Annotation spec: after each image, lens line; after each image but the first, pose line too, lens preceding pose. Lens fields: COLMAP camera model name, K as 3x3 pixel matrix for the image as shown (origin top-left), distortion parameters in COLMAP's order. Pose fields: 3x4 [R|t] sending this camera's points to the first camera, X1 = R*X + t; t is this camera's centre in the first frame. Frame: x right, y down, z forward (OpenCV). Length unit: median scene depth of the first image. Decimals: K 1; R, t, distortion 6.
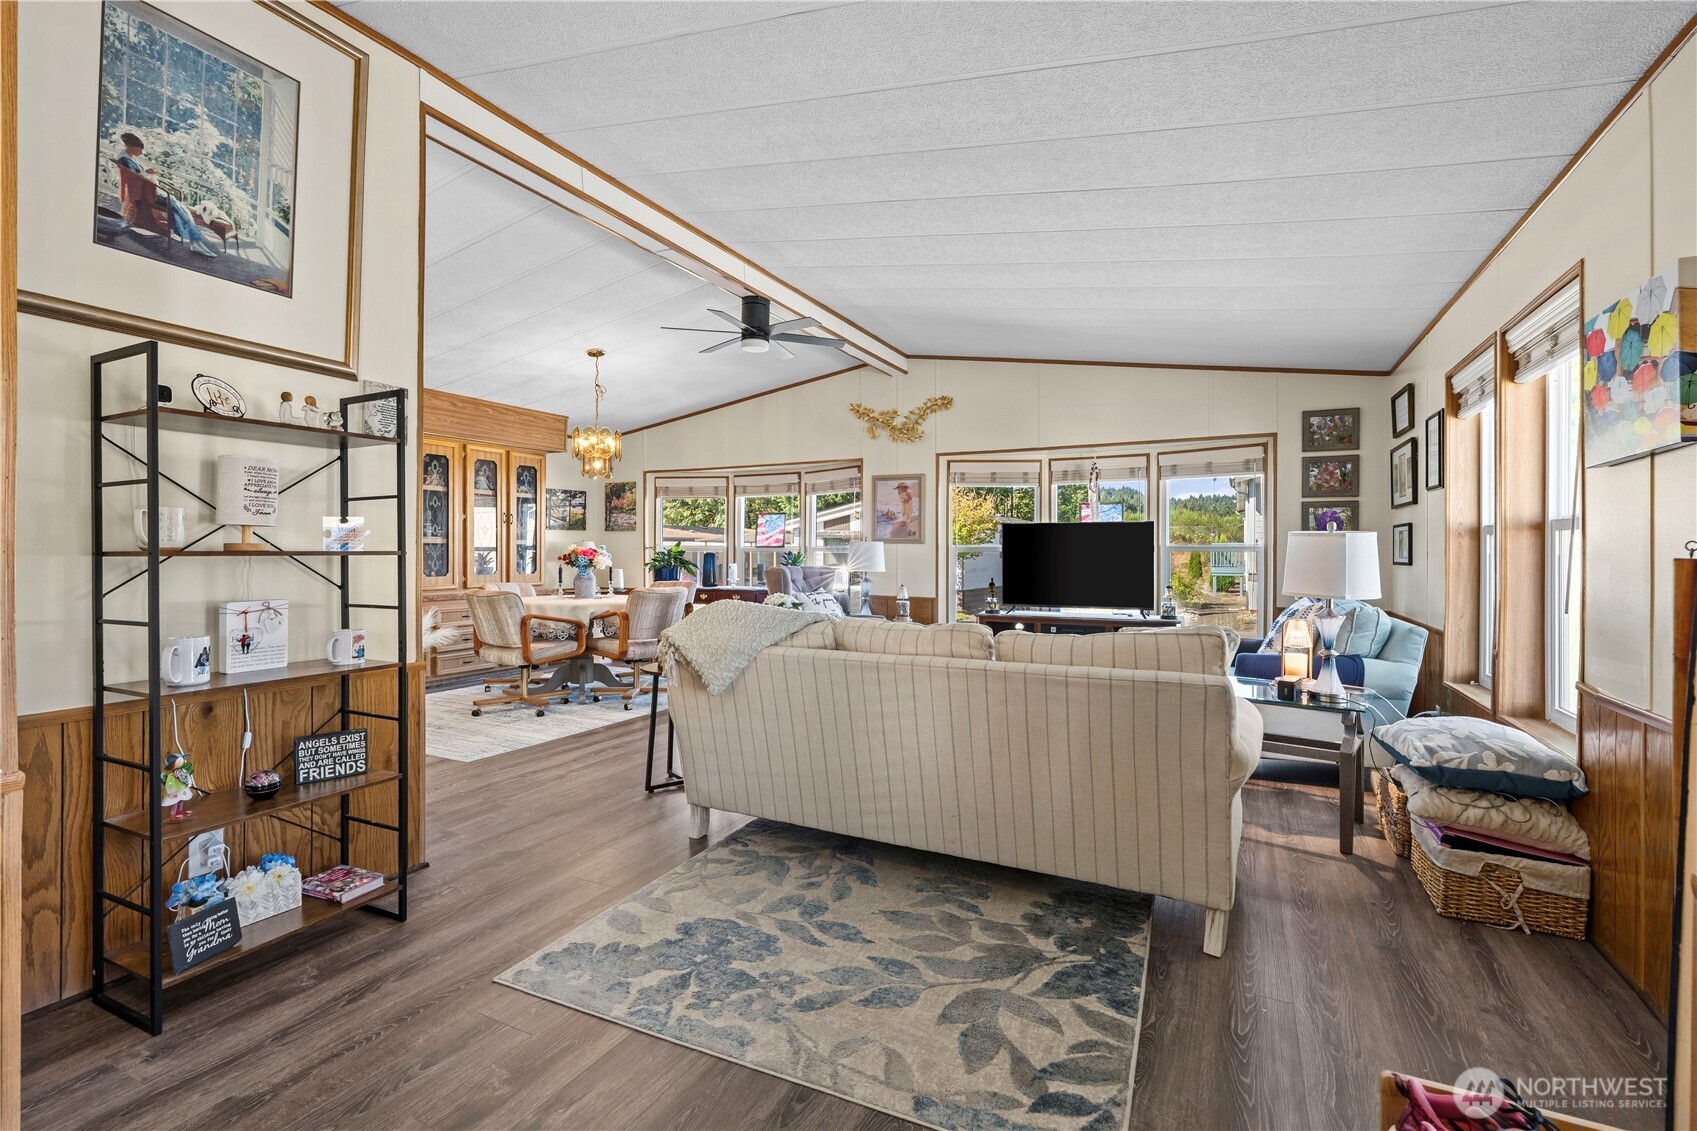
lens RADIAL K [[766.5, 0, 842.3], [0, 766.5, 550.1], [0, 0, 1]] dist [-0.008746, 0.003696]
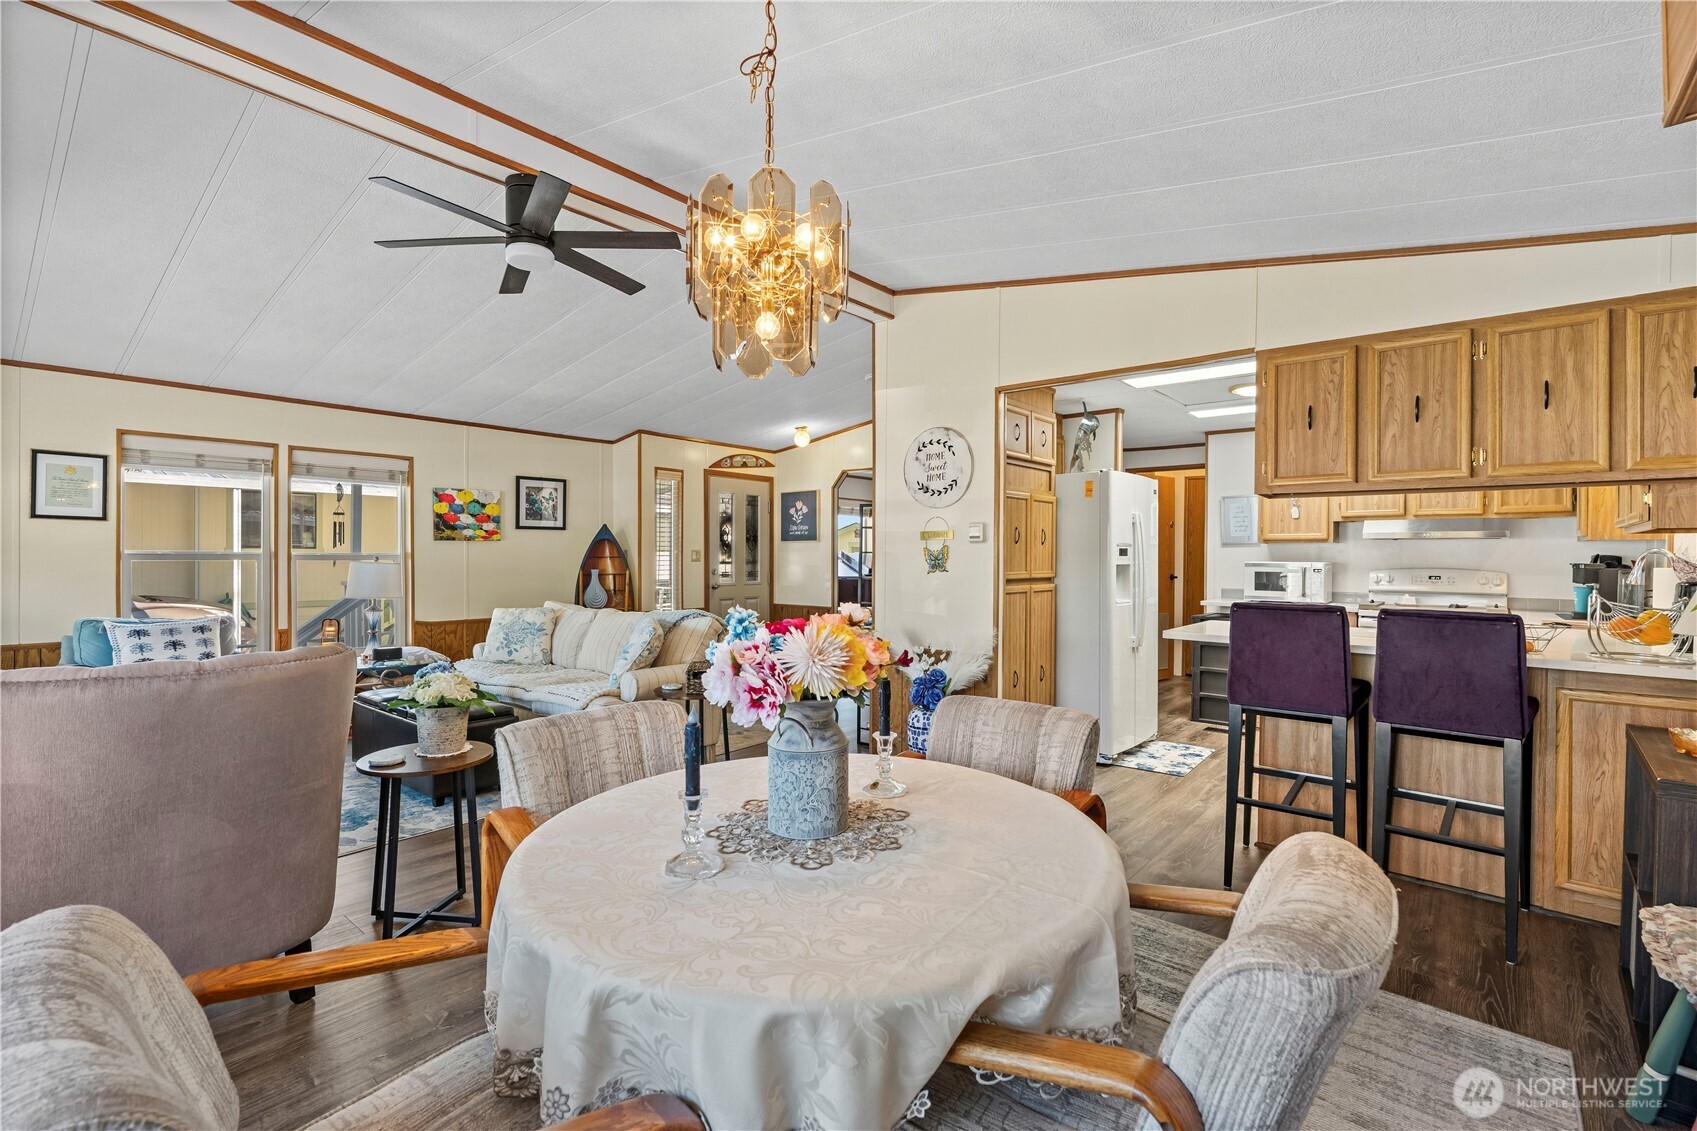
lens RADIAL K [[766.5, 0, 844.3], [0, 766.5, 555.3], [0, 0, 1]] dist [-0.008746, 0.003696]
pose [[-0.973299, -0.007397, 0.229420, -0.359758], [-0.007838, 0.999969, -0.001008, -0.020406], [-0.229406, -0.002779, -0.973327, 1.103395]]
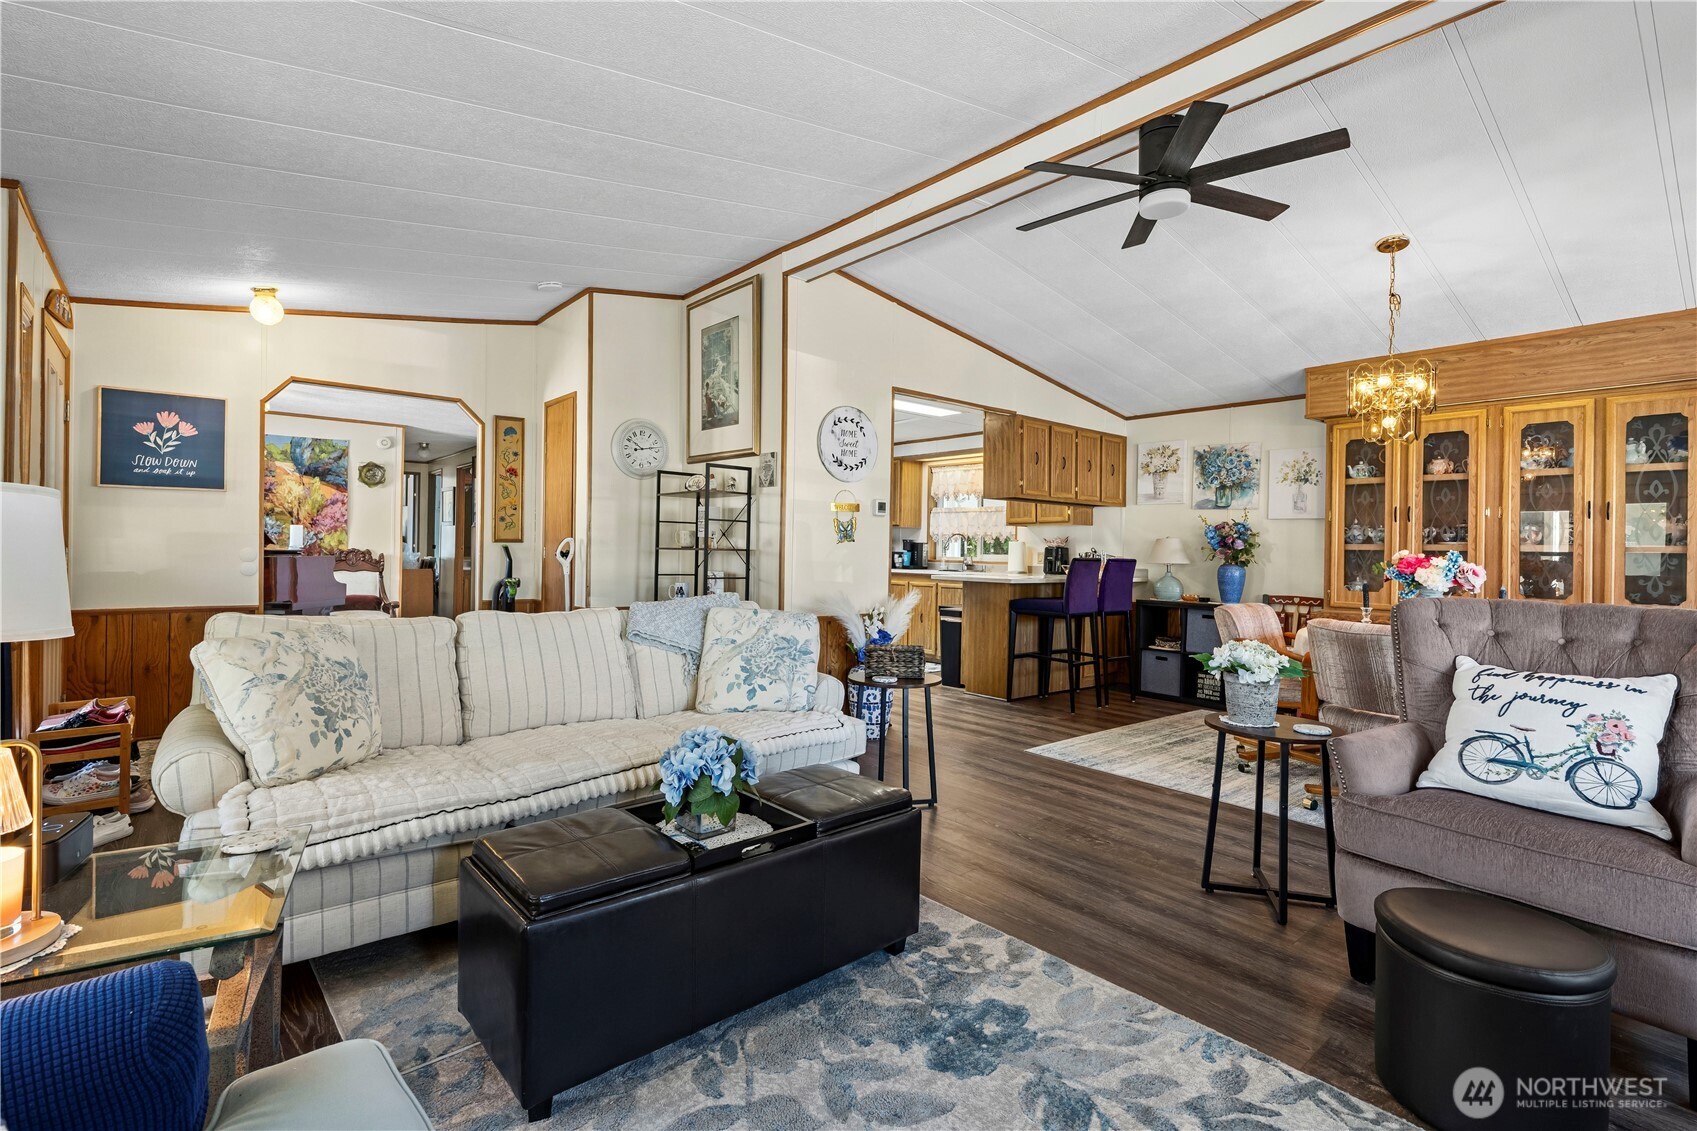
lens RADIAL K [[766.5, 0, 856.0], [0, 766.5, 549.3], [0, 0, 1]] dist [-0.008746, 0.003696]
pose [[-0.379933, -0.007295, -0.924985, 0.356432], [-0.015732, 0.999875, -0.001424, -0.000499], [0.924880, 0.014010, -0.380001, 0.715226]]
